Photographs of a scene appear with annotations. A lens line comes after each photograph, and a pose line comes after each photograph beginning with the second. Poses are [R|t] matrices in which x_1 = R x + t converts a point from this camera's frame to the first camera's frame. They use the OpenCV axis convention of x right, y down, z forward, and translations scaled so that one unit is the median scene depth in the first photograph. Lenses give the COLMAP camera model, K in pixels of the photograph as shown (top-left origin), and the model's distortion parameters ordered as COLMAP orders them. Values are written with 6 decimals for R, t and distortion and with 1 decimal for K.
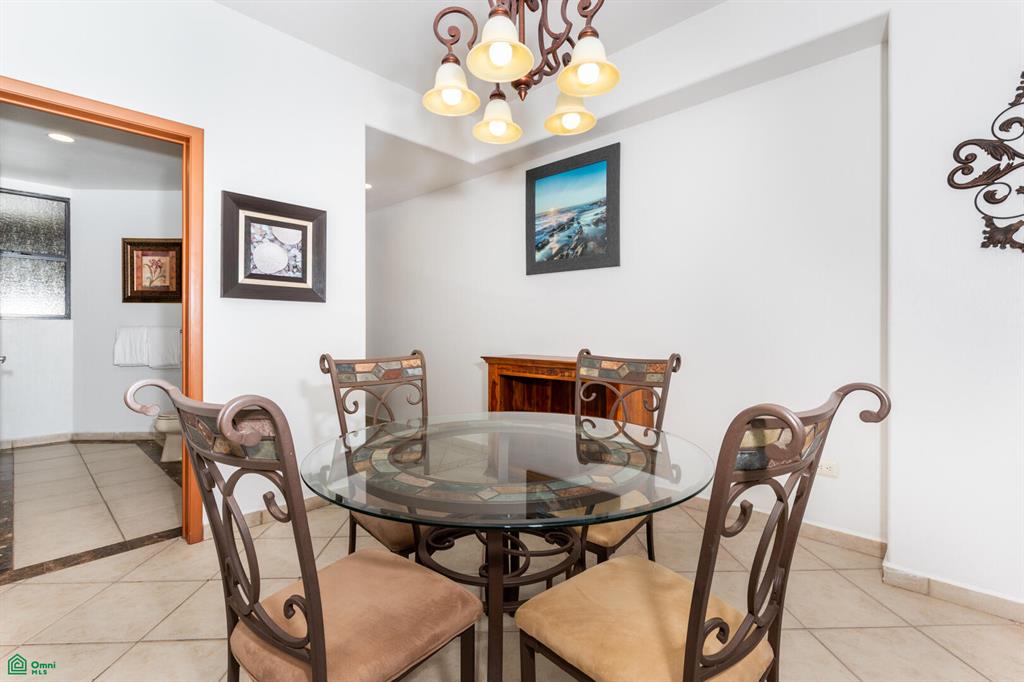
lens RADIAL K [[467.5, 0, 508.9], [0, 467.5, 333.3], [0, 0, 1]] dist [0.008068, -0.001118]
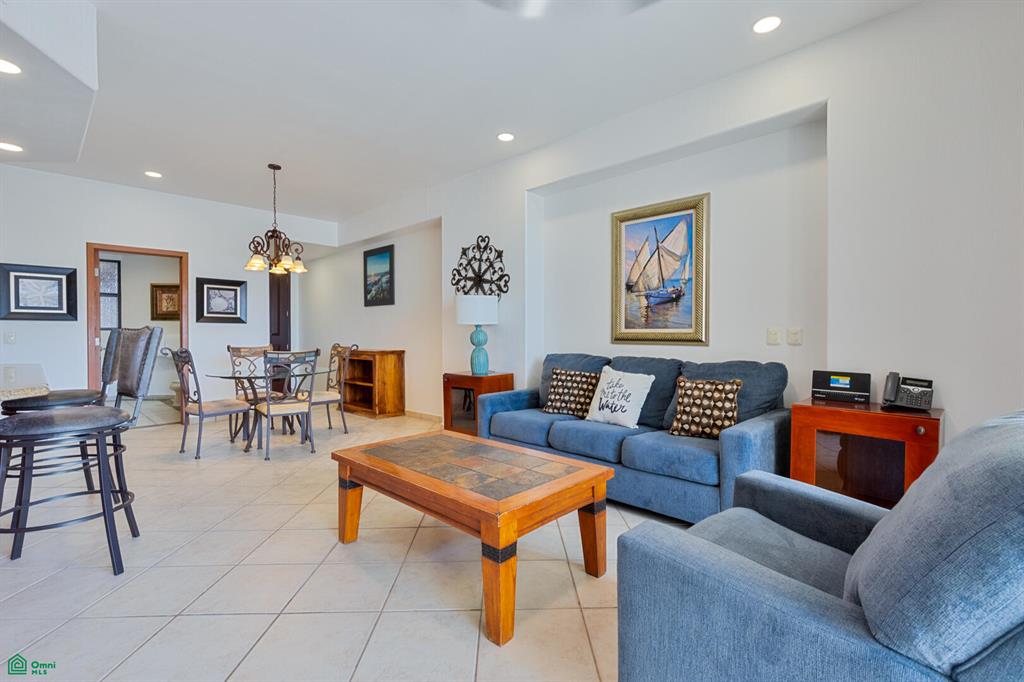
lens RADIAL K [[467.5, 0, 518.5], [0, 467.5, 338.8], [0, 0, 1]] dist [0.008068, -0.001118]
pose [[0.999936, -0.003267, -0.010851, 0.805155], [0.003290, 0.999992, 0.002133, 0.004397], [0.010844, -0.002169, 0.999939, -1.046668]]
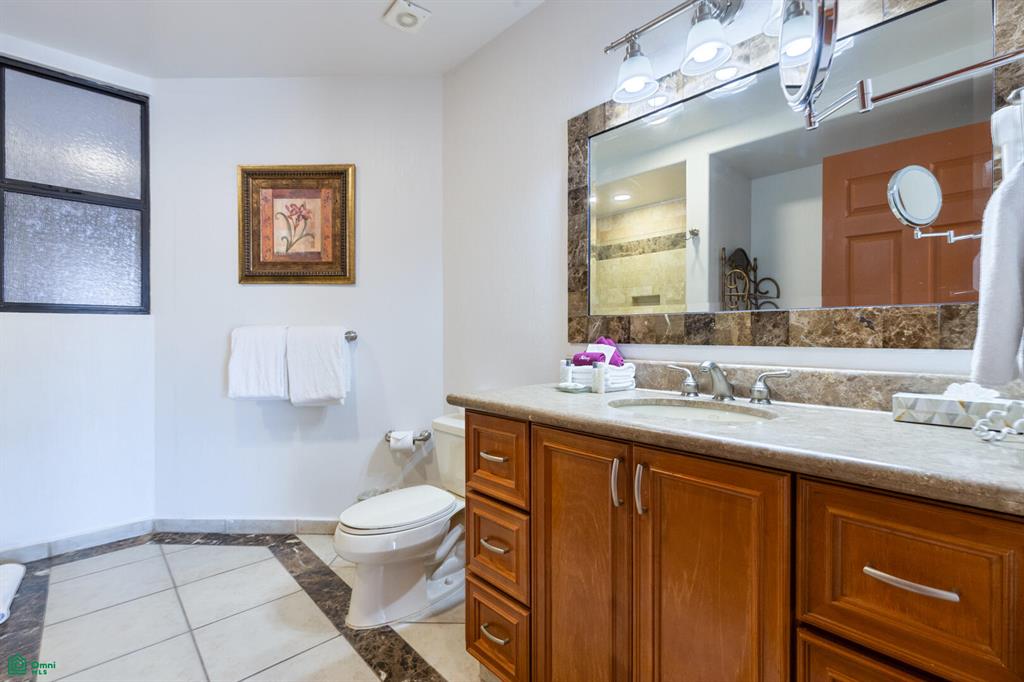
lens RADIAL K [[467.5, 0, 513.0], [0, 467.5, 319.9], [0, 0, 1]] dist [0.008068, -0.001118]
pose [[0.998225, -0.002405, -0.059499, -0.682830], [0.002285, 0.999995, -0.002084, -0.029379], [0.059503, 0.001944, 0.998226, 0.683293]]
